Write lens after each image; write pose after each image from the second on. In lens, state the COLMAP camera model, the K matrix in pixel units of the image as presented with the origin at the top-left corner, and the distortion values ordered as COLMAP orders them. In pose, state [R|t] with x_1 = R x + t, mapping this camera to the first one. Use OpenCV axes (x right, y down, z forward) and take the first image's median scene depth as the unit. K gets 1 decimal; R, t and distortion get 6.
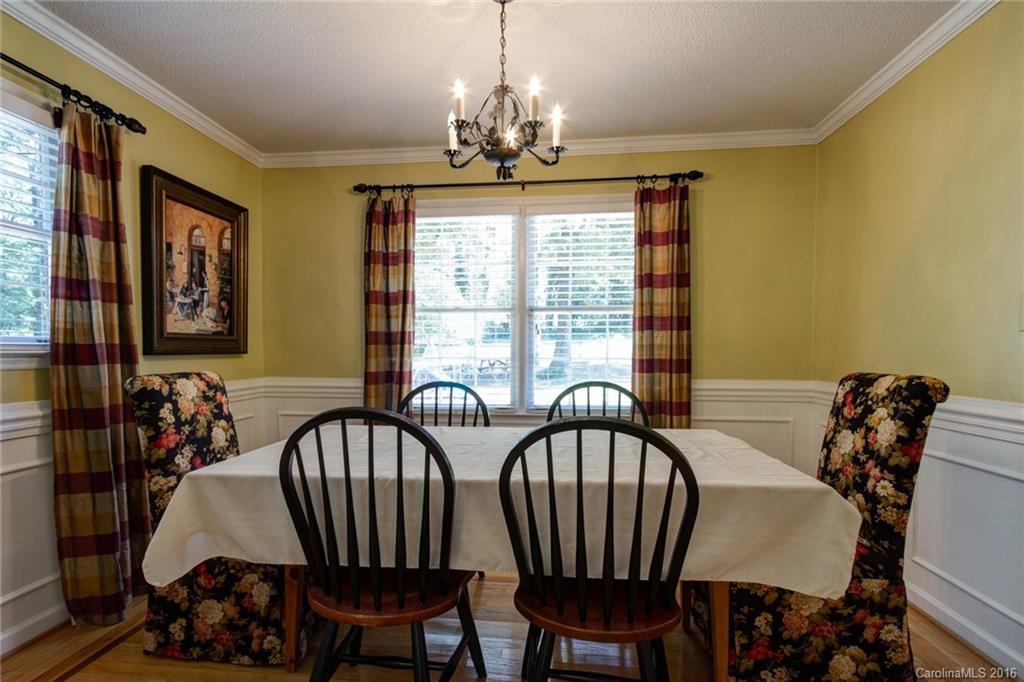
lens RADIAL K [[505.6, 0, 520.0], [0, 505.6, 350.4], [0, 0, 1]] dist [0.002639, 0.001241]
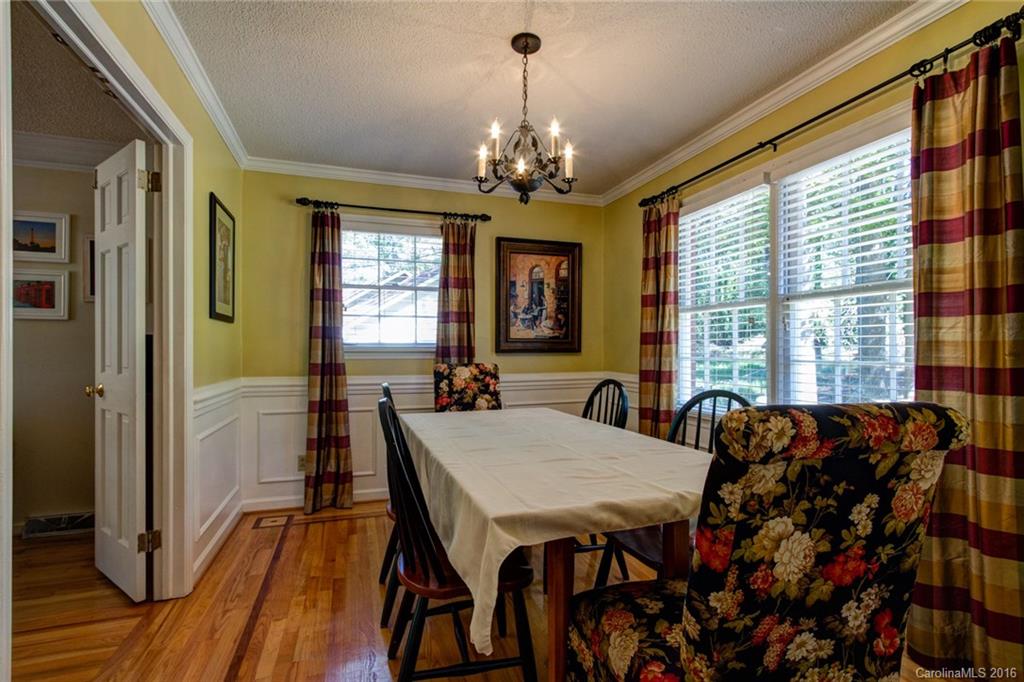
lens RADIAL K [[505.6, 0, 520.0], [0, 505.6, 350.4], [0, 0, 1]] dist [0.002639, 0.001241]
pose [[0.400601, 0.003142, -0.916247, 0.668640], [-0.001324, 0.999995, 0.002851, -0.002165], [0.916251, 0.000071, 0.400604, 0.352158]]
